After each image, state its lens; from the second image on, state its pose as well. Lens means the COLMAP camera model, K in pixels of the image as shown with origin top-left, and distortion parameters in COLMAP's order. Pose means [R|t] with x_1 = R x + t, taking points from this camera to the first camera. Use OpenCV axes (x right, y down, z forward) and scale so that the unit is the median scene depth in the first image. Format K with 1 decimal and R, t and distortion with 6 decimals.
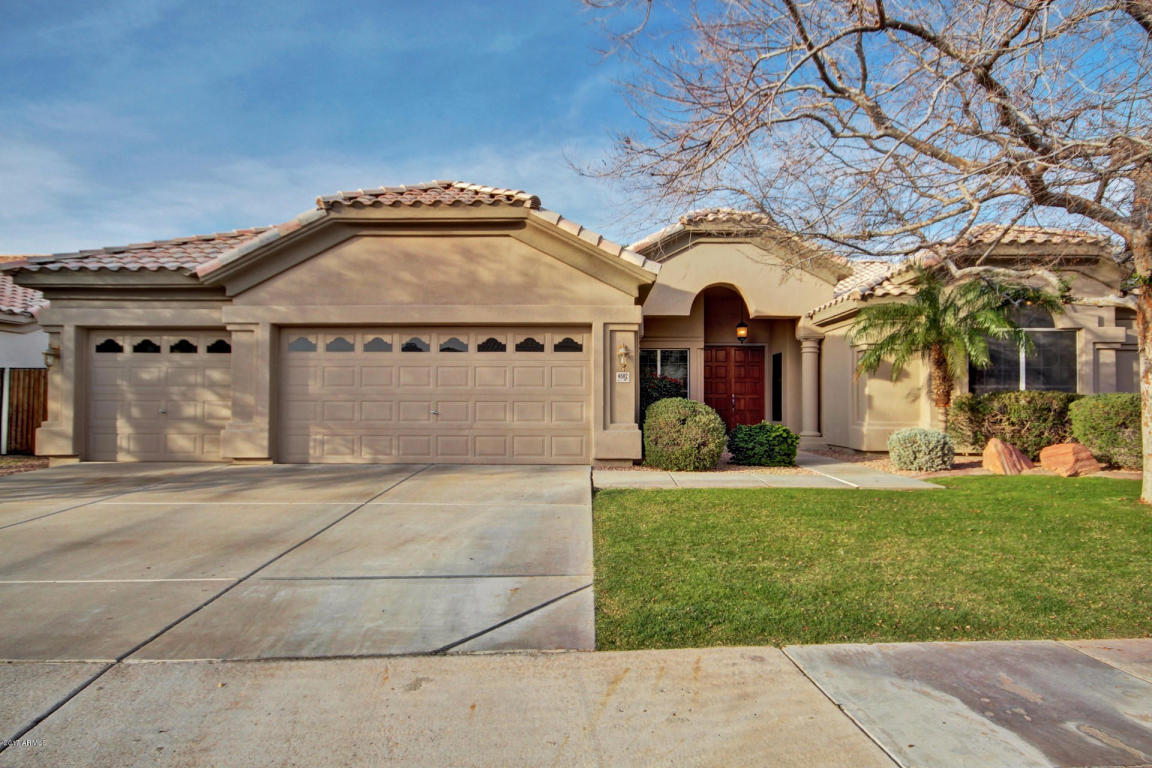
lens RADIAL K [[600.3, 0, 584.0], [0, 600.3, 385.9], [0, 0, 1]] dist [0.002342, 0.010114]
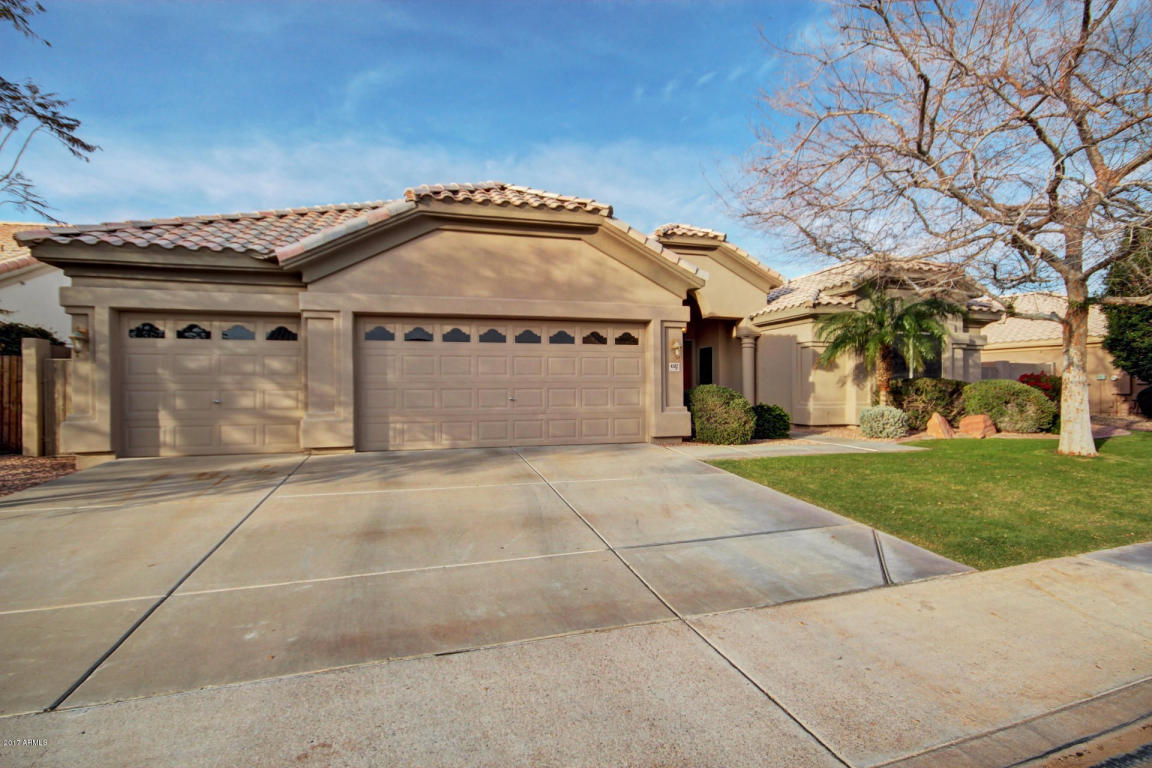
lens RADIAL K [[546.4, 0, 576.0], [0, 546.4, 384.0], [0, 0, 1]] dist [0.000854, 0.007223]
pose [[0.960313, -0.005131, 0.278878, -0.411977], [0.000375, 0.999854, 0.017104, 0.000049], [-0.278925, -0.016321, 0.960174, 0.027144]]
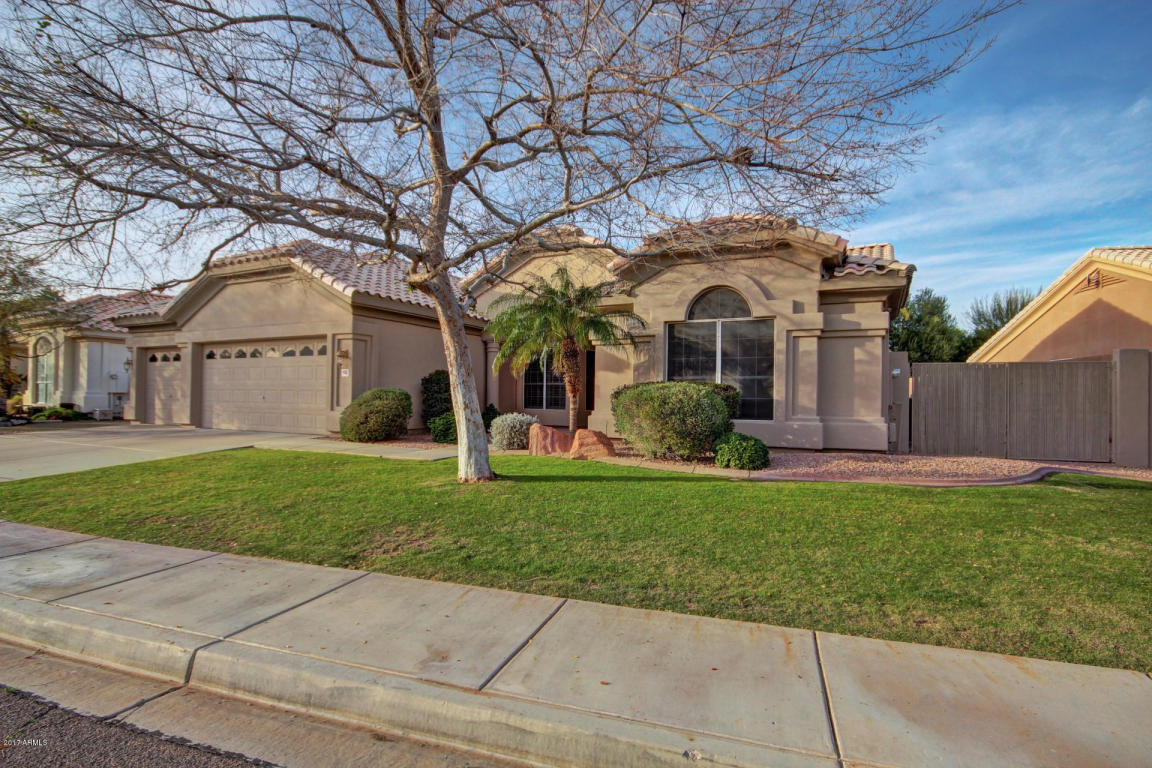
lens RADIAL K [[600.3, 0, 584.0], [0, 600.3, 385.9], [0, 0, 1]] dist [0.002342, 0.010114]
pose [[0.886674, -0.000109, -0.462396, 1.171600], [0.004389, 0.999957, 0.008180, 0.006412], [0.462375, -0.009282, 0.886636, 0.030063]]
